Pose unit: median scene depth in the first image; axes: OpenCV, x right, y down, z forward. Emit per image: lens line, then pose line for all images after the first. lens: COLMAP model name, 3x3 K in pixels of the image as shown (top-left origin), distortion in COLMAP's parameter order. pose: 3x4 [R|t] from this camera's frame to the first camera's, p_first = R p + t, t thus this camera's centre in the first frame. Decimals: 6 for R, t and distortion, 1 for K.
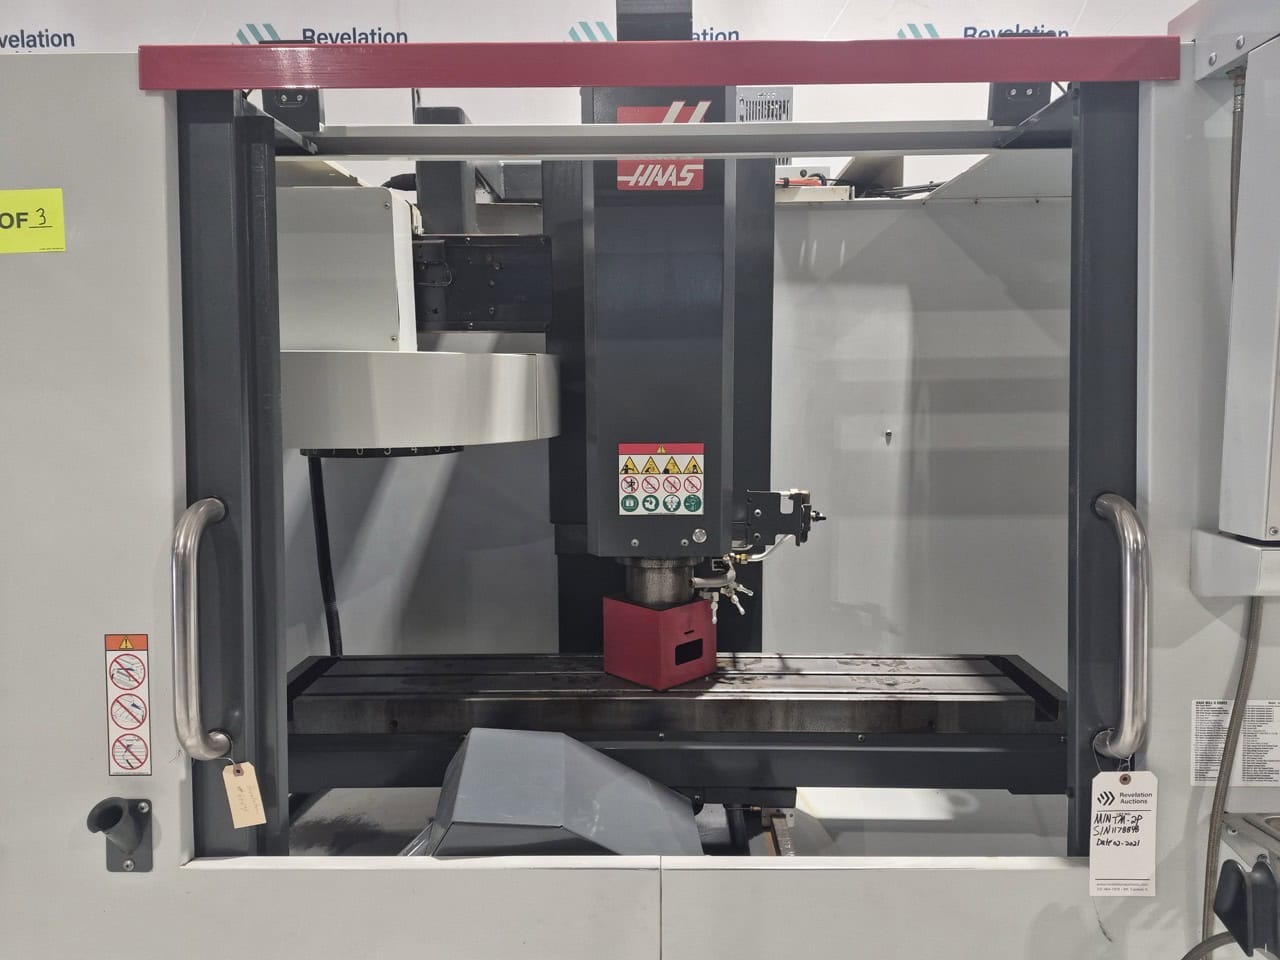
lens RADIAL K [[881.9, 0, 640.0], [0, 881.9, 480.0], [0, 0, 1]] dist [0.057506, -0.058380]
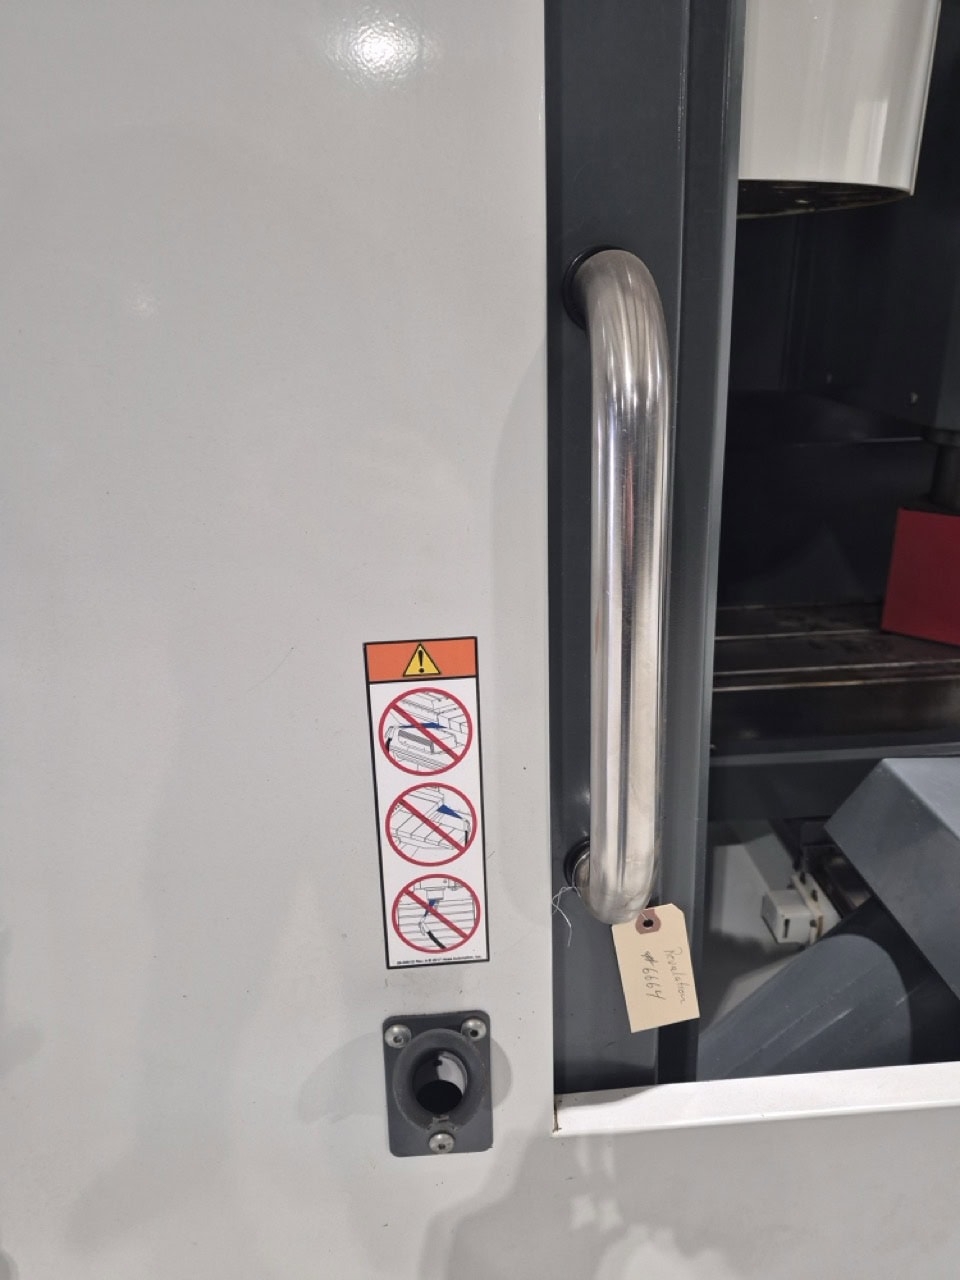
lens RADIAL K [[918.1, 0, 479.0], [0, 918.1, 608.0], [0, 0, 1]] dist [0.024267, -0.028674]
pose [[0.995557, -0.051615, 0.078749, -0.577949], [0.032666, 0.973748, 0.225273, 0.072485], [-0.088309, -0.221699, 0.971108, 0.620045]]
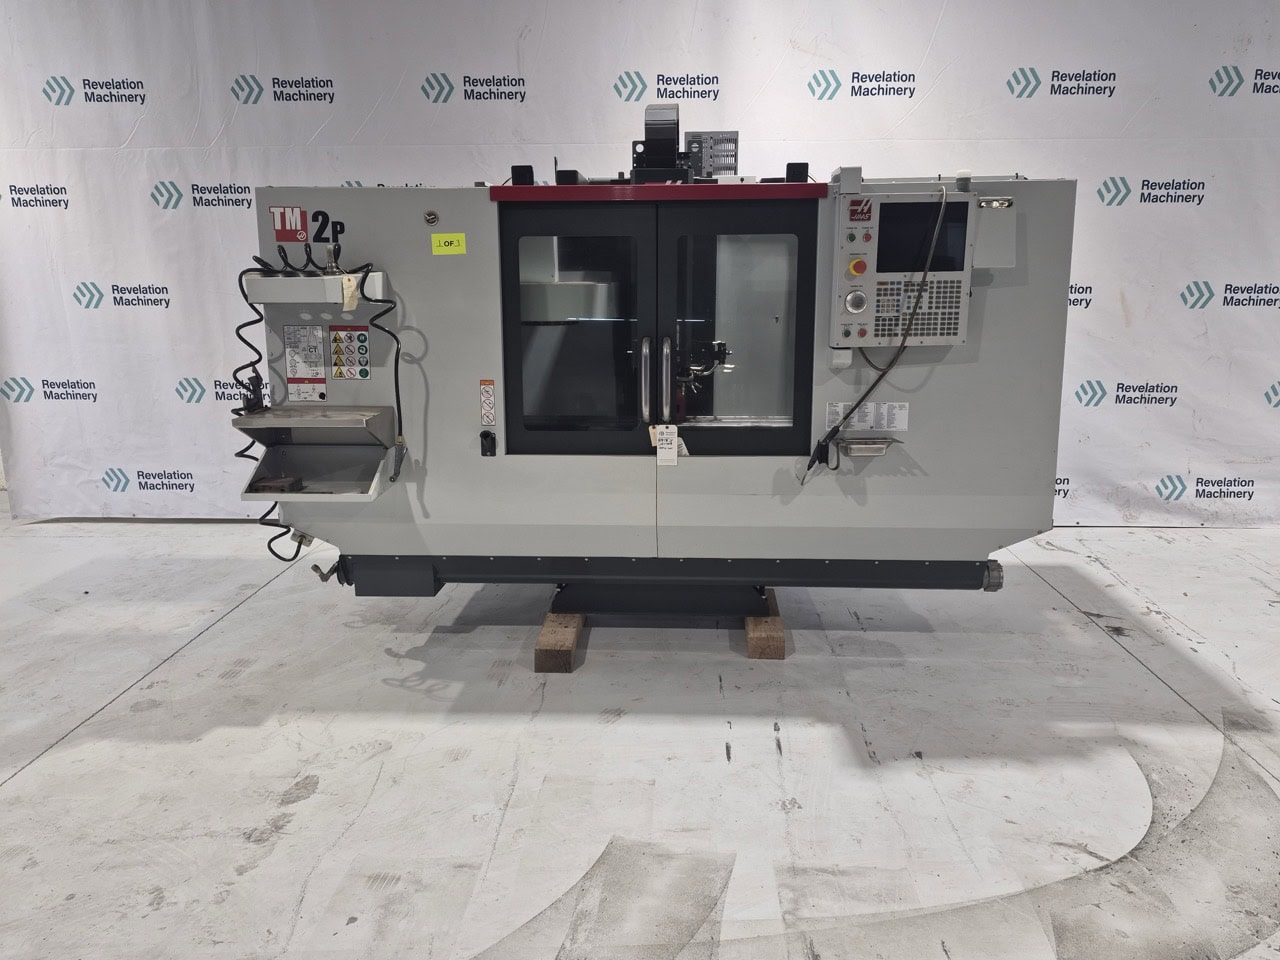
lens RADIAL K [[881.9, 0, 640.0], [0, 881.9, 480.0], [0, 0, 1]] dist [0.057506, -0.058380]
pose [[0.999414, 0.008969, -0.033037, 0.066291], [-0.004763, 0.992113, 0.125258, 0.129465], [0.033899, -0.125027, 0.991574, -2.090002]]
